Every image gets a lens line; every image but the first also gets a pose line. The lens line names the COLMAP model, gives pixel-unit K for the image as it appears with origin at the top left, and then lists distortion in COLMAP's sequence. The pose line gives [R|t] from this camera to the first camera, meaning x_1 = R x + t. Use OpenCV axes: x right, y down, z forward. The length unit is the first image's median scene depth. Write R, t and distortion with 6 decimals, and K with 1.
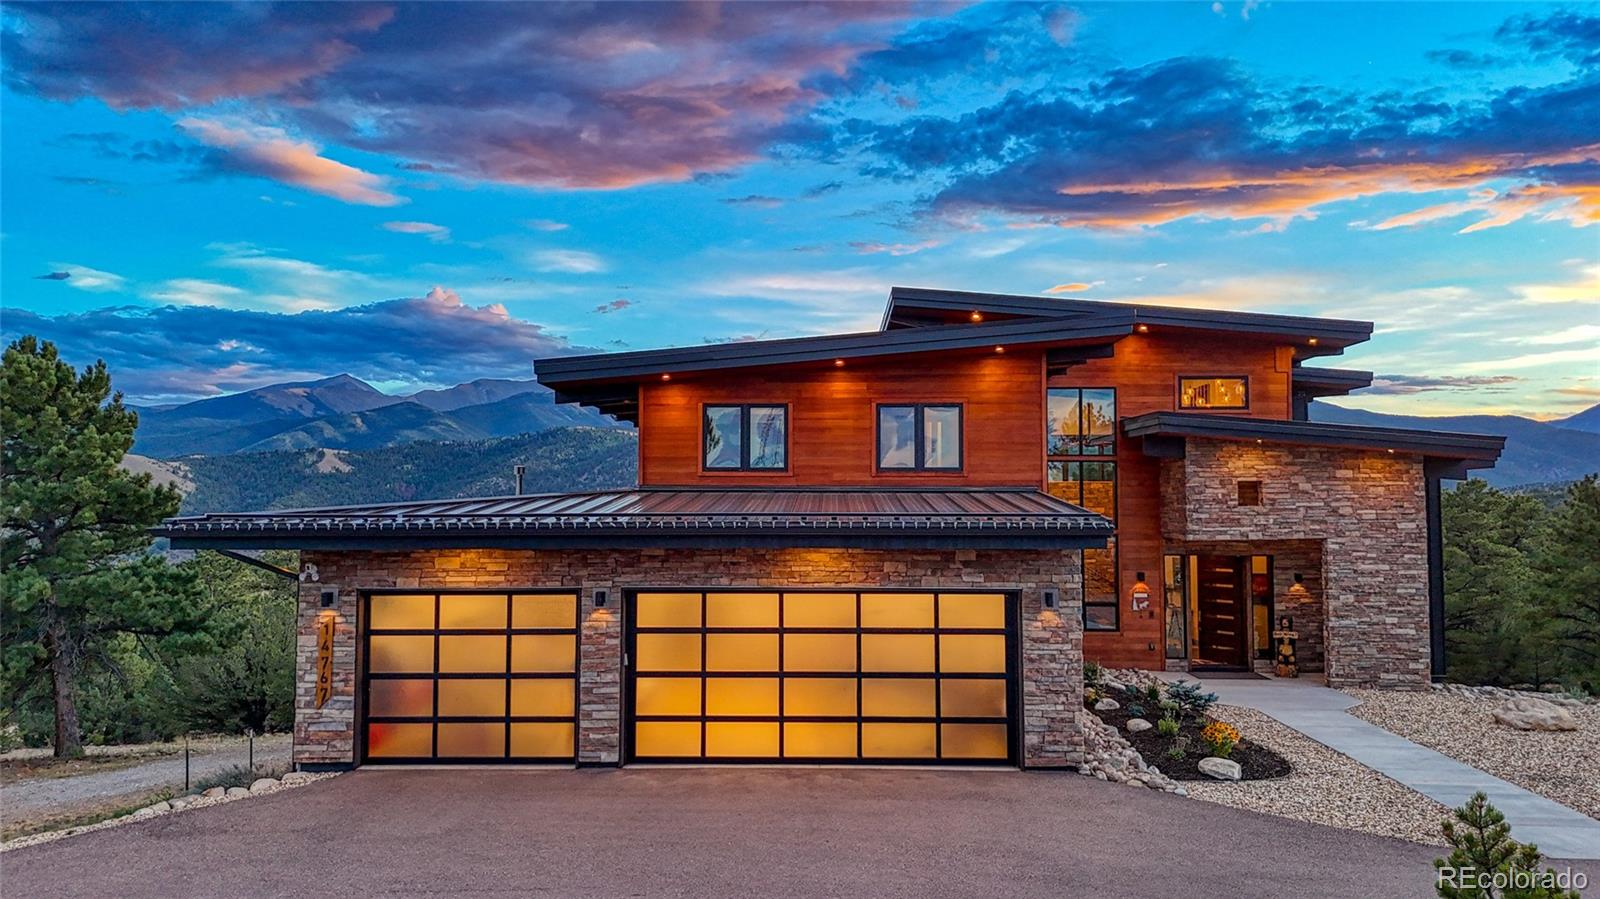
lens RADIAL K [[1186.2, 0, 807.8], [0, 1186.2, 450.3], [0, 0, 1]] dist [0.071783, -0.075413]
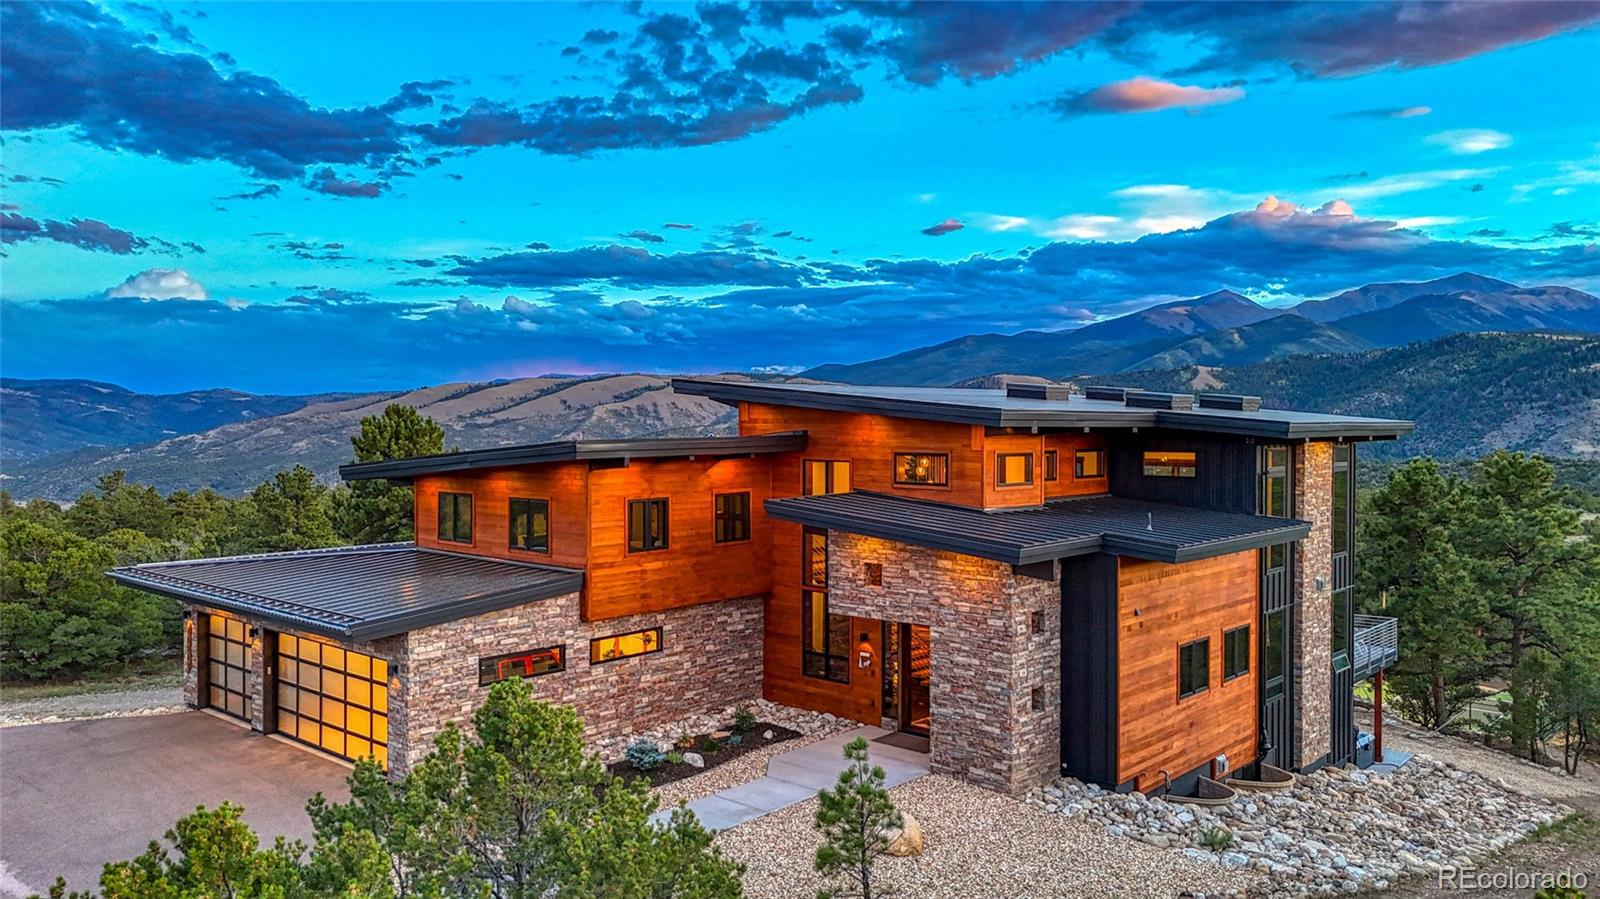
lens RADIAL K [[1186.2, 0, 792.4], [0, 1186.2, 434.7], [0, 0, 1]] dist [0.071783, -0.075413]
pose [[0.754635, 0.009919, -0.656070, 0.930037], [0.027900, 0.998496, 0.047188, -0.129434], [0.655551, -0.053914, 0.753223, 0.156957]]
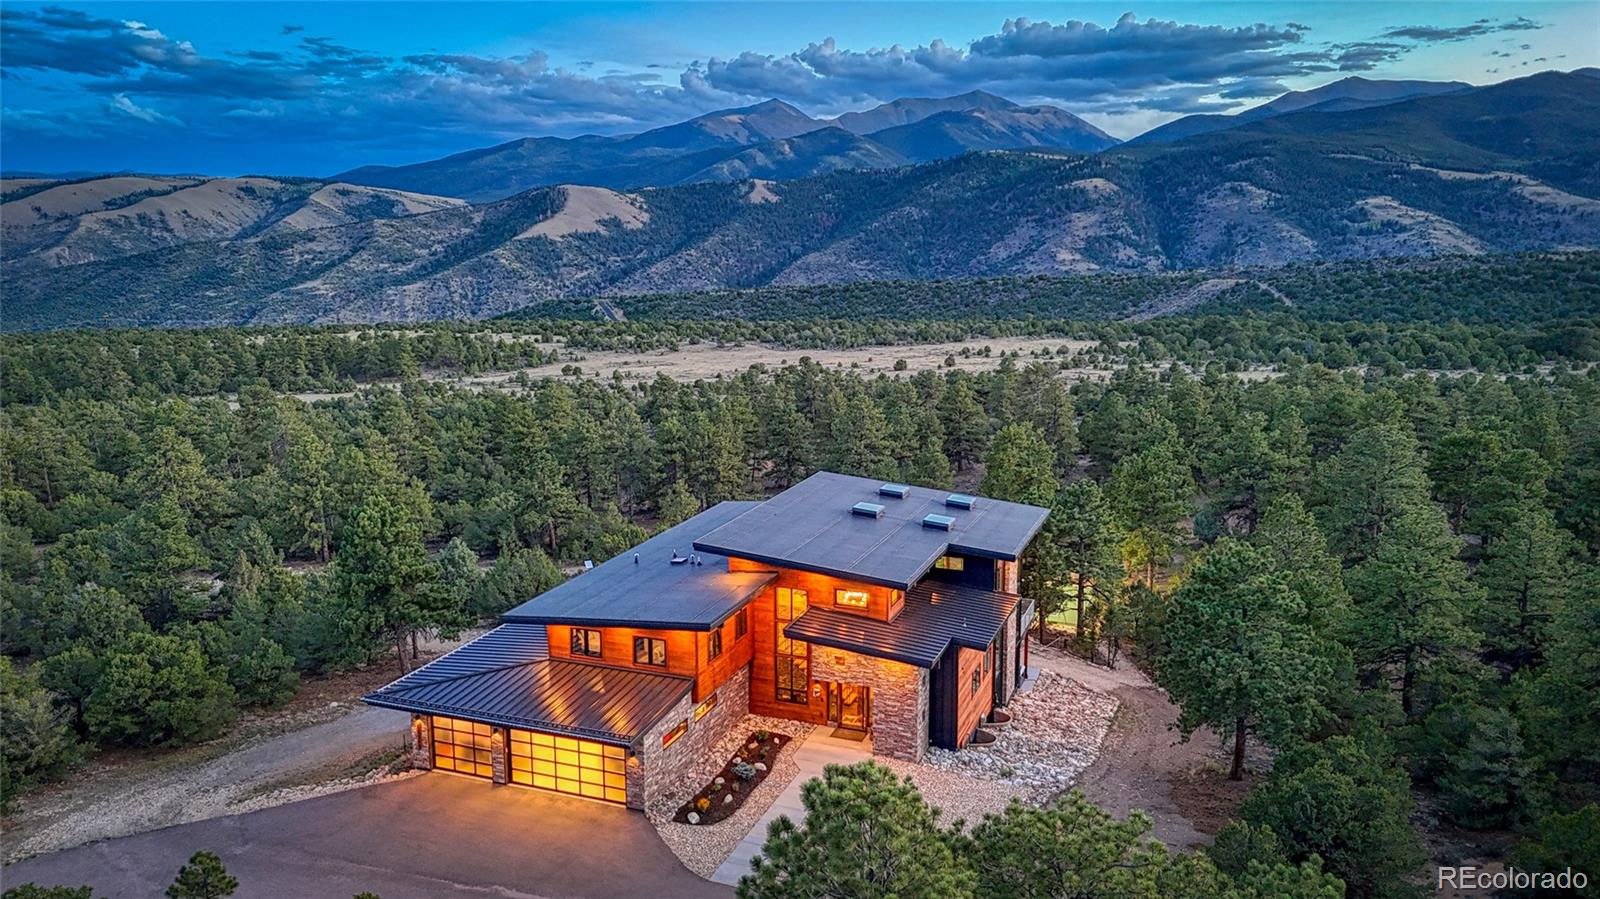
lens RADIAL K [[1186.2, 0, 803.9], [0, 1186.2, 448.5], [0, 0, 1]] dist [0.071783, -0.075413]
pose [[0.940476, 0.058038, -0.334869, 0.913887], [0.019499, 0.974473, 0.223656, -0.736259], [0.339302, -0.216872, 0.915336, -0.781675]]
